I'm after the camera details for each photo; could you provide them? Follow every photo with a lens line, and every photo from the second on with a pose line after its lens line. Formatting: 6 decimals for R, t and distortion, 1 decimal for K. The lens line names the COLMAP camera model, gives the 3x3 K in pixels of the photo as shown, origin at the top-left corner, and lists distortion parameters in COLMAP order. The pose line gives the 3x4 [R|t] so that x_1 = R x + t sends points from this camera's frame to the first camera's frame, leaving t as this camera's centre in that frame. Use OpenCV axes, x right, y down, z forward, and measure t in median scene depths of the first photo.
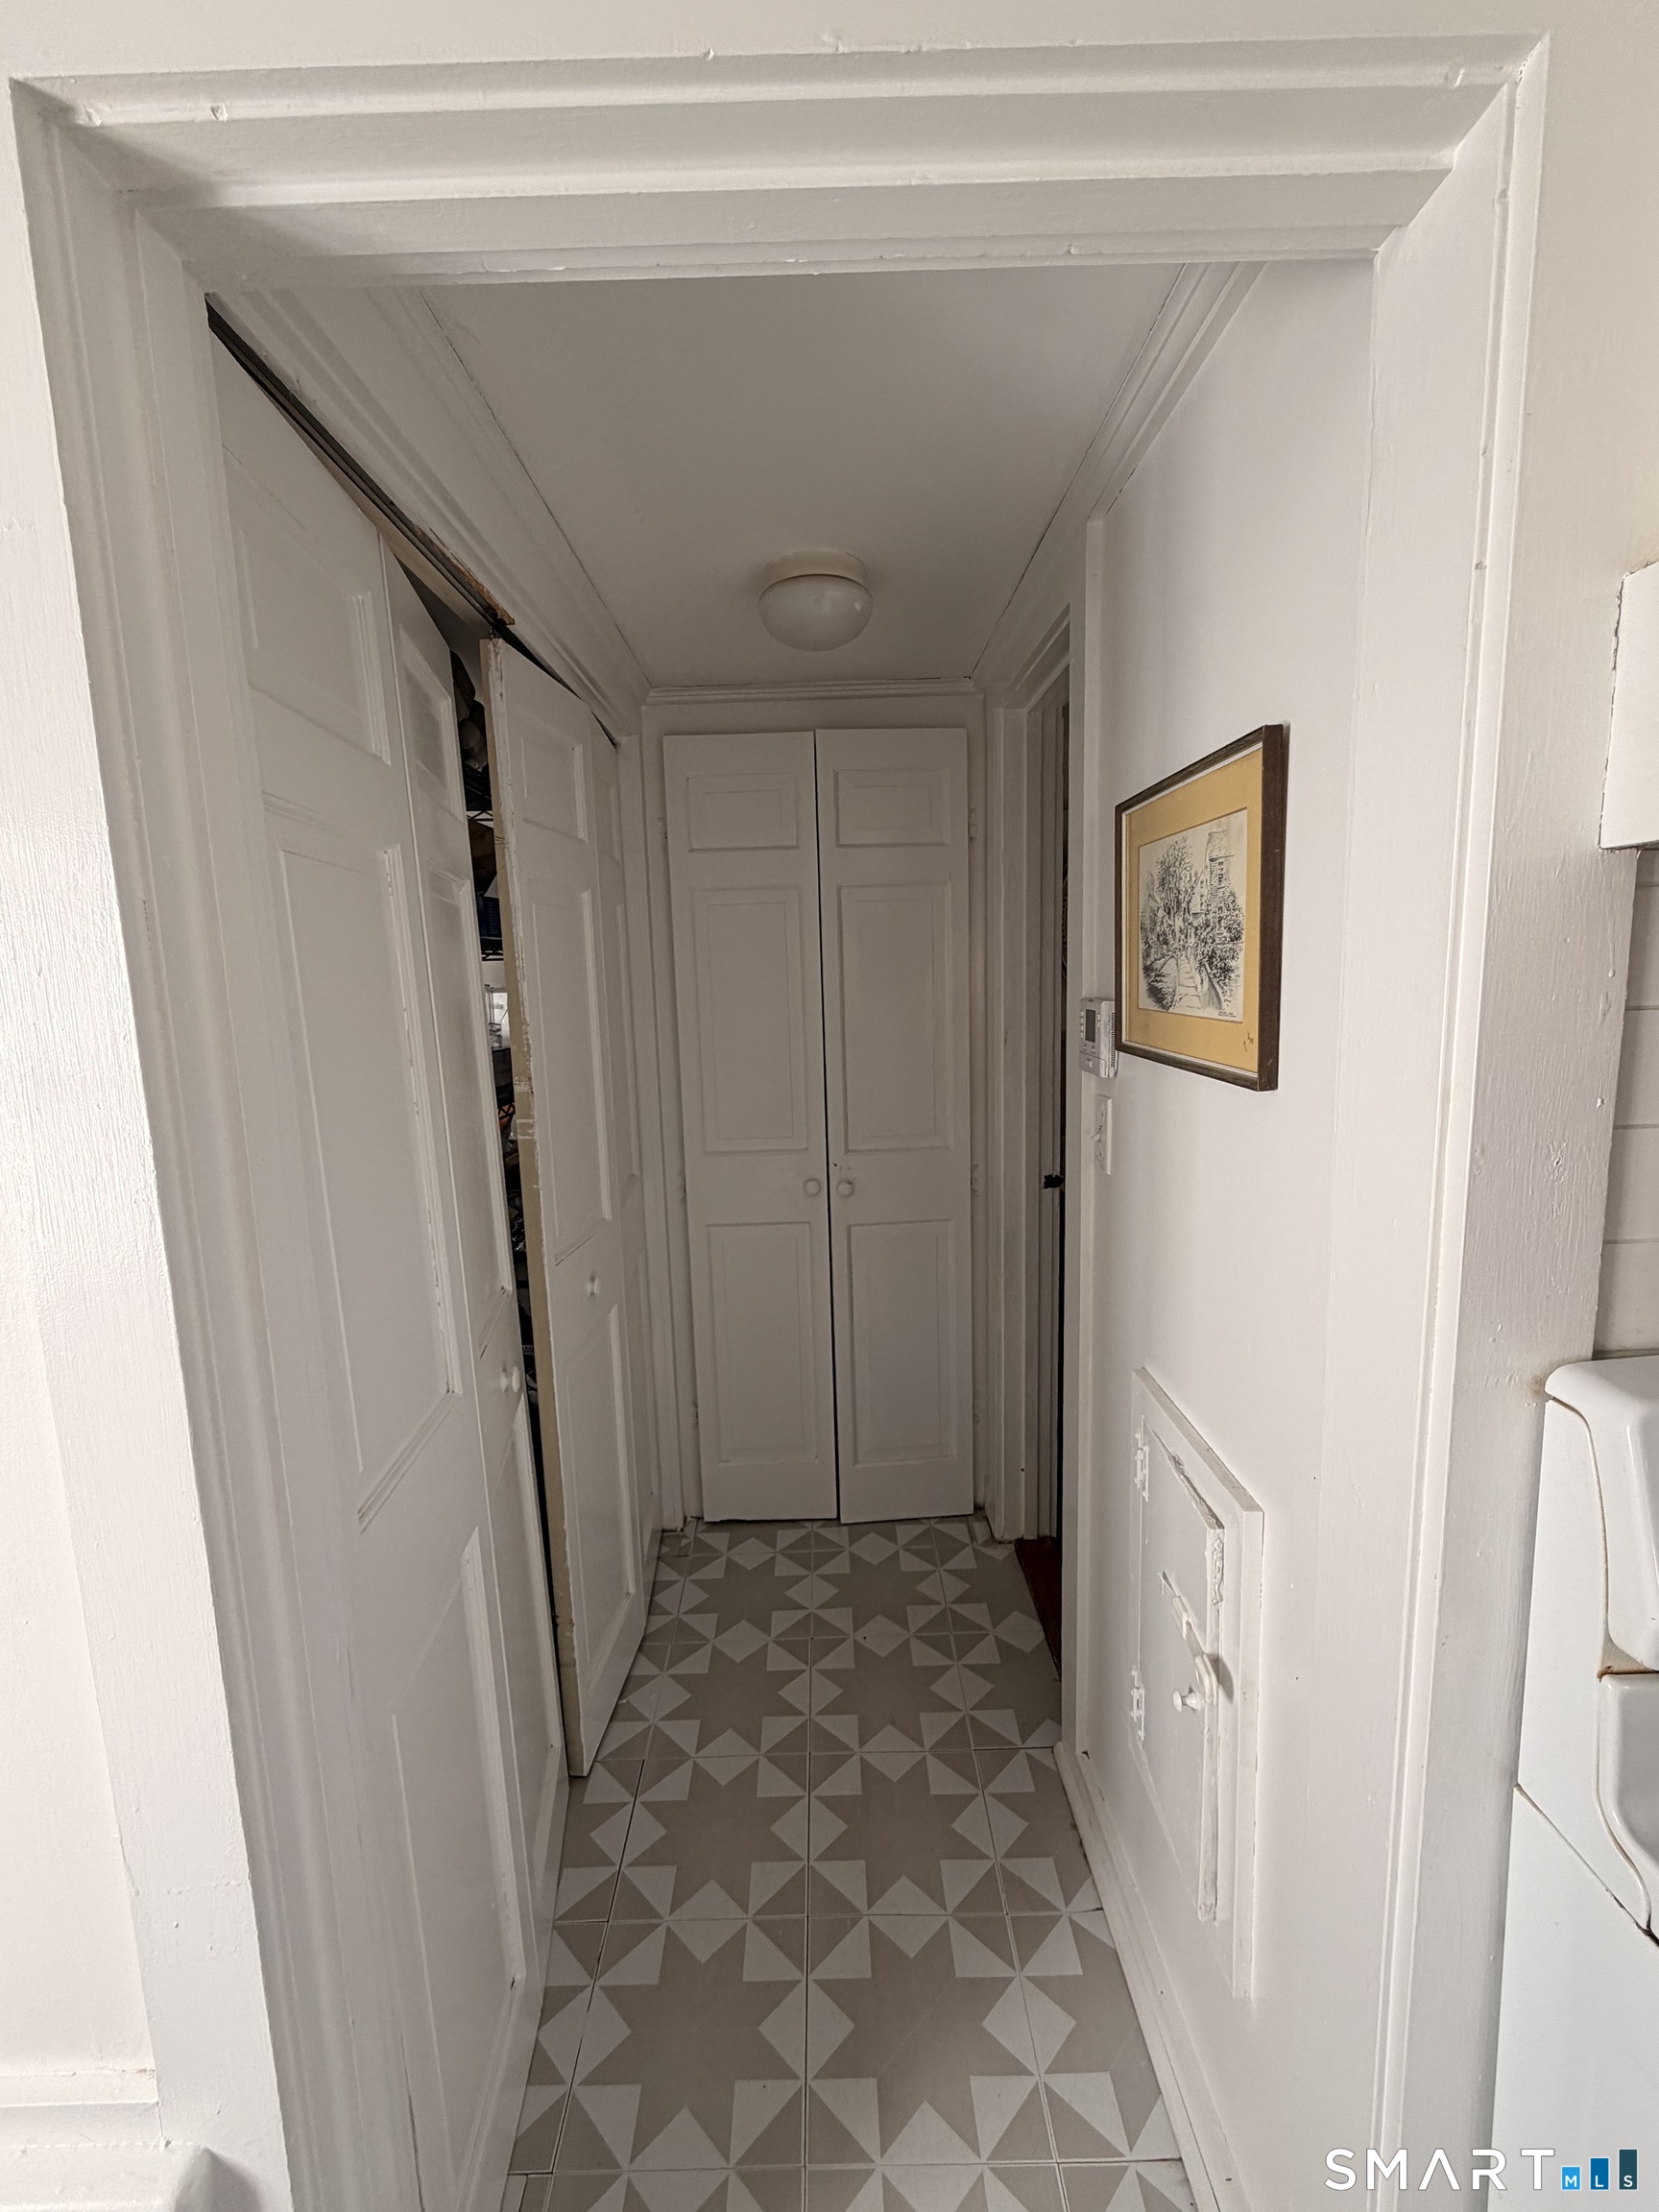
lens RADIAL K [[952.0, 0, 827.0], [0, 952.0, 1110.0], [0, 0, 1]] dist [0.002076, 0.000200]
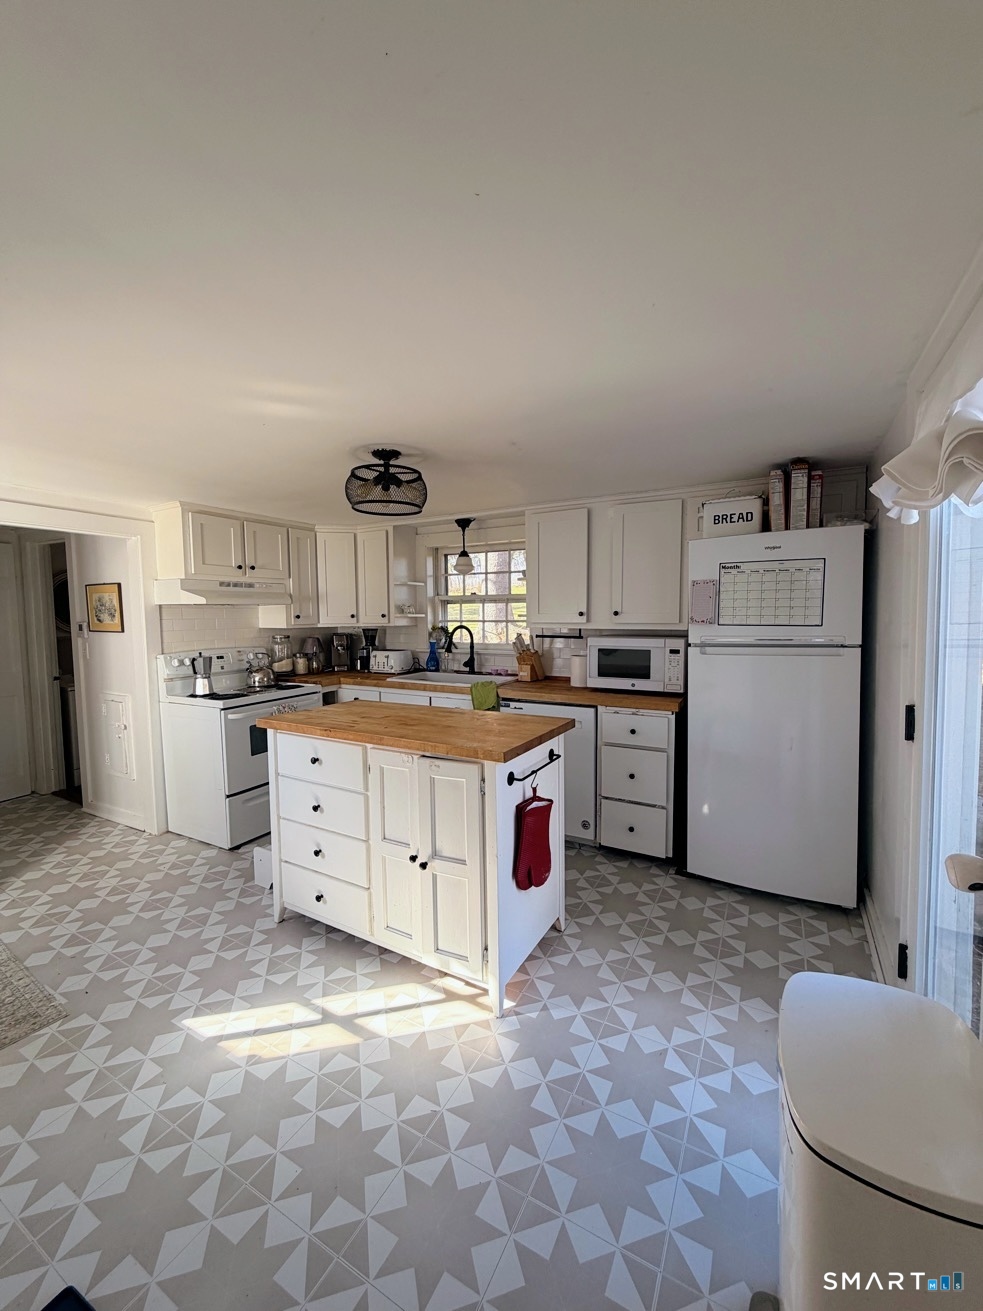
lens RADIAL K [[522.7, 0, 493.5], [0, 522.7, 651.8], [0, 0, 1]] dist [-0.000697, 0.000415]
pose [[0.495432, -0.039005, 0.867771, -0.617863], [0.118675, 0.992664, -0.023136, 0.214212], [-0.860502, 0.114445, 0.496426, -1.308107]]
